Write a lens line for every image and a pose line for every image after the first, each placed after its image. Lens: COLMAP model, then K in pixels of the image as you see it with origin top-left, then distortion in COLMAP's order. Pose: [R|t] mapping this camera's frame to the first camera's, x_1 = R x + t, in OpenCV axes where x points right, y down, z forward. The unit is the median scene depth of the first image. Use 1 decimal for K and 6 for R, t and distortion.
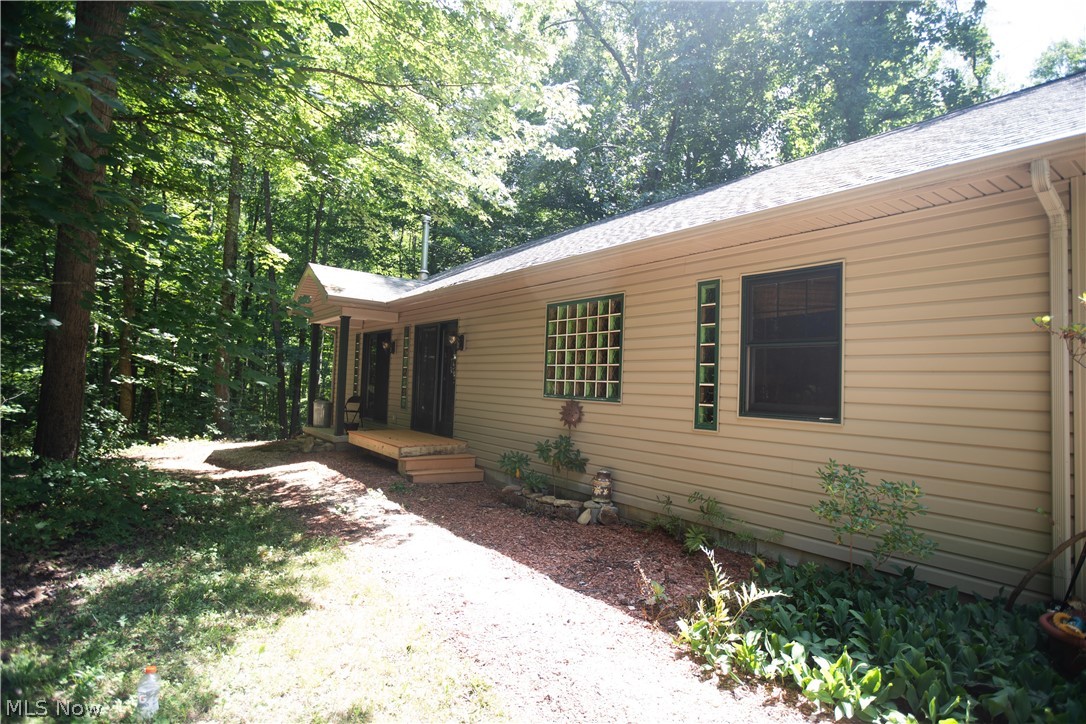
lens RADIAL K [[566.0, 0, 535.5], [0, 566.0, 367.2], [0, 0, 1]] dist [-0.030404, 0.001390]
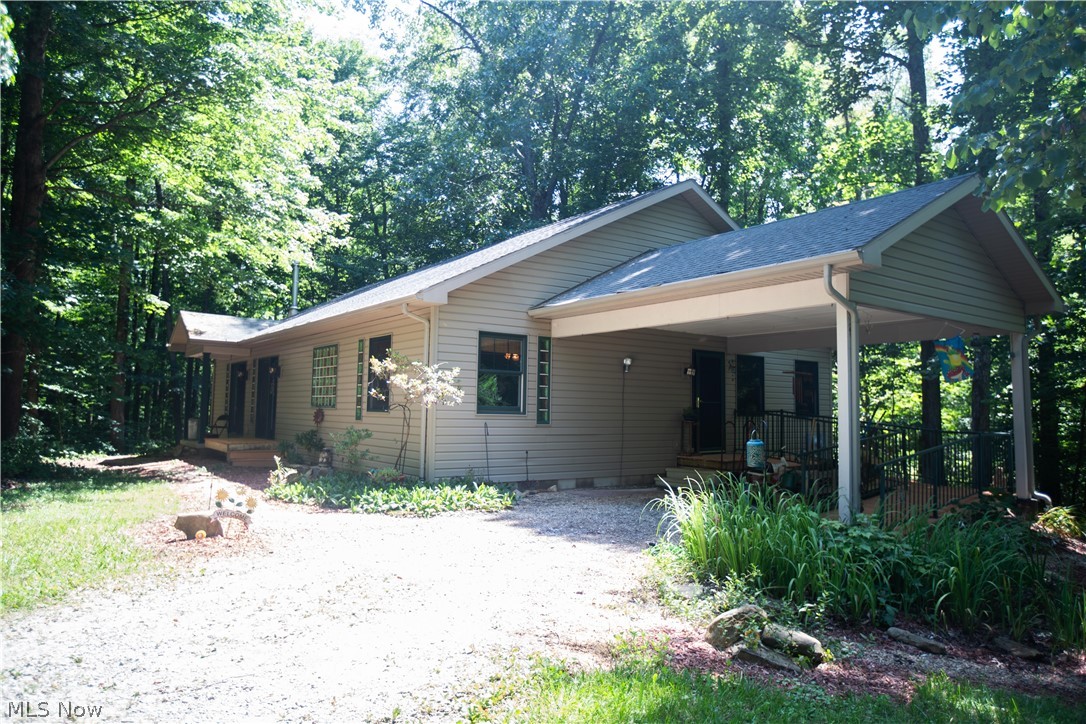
lens RADIAL K [[697.3, 0, 519.6], [0, 697.3, 359.2], [0, 0, 1]] dist [-0.030148, 0.044317]
pose [[0.999733, -0.022630, -0.004621, 0.658632], [0.022426, 0.998941, -0.040167, 0.011245], [0.005526, 0.040053, 0.999182, -1.008662]]
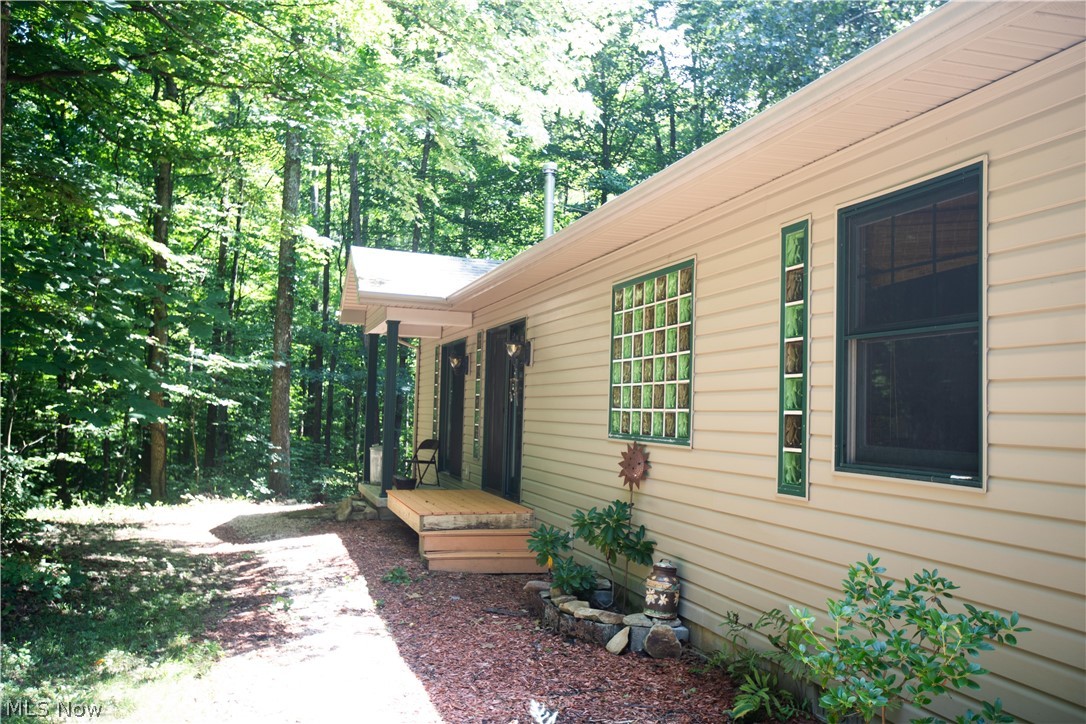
lens RADIAL K [[886.9, 0, 515.9], [0, 886.9, 371.5], [0, 0, 1]] dist [0.040815, 0.006069]
pose [[0.940782, -0.026887, -0.337943, 0.268259], [0.017546, 0.999376, -0.030667, 0.009971], [0.338557, 0.022922, 0.940667, 0.072649]]
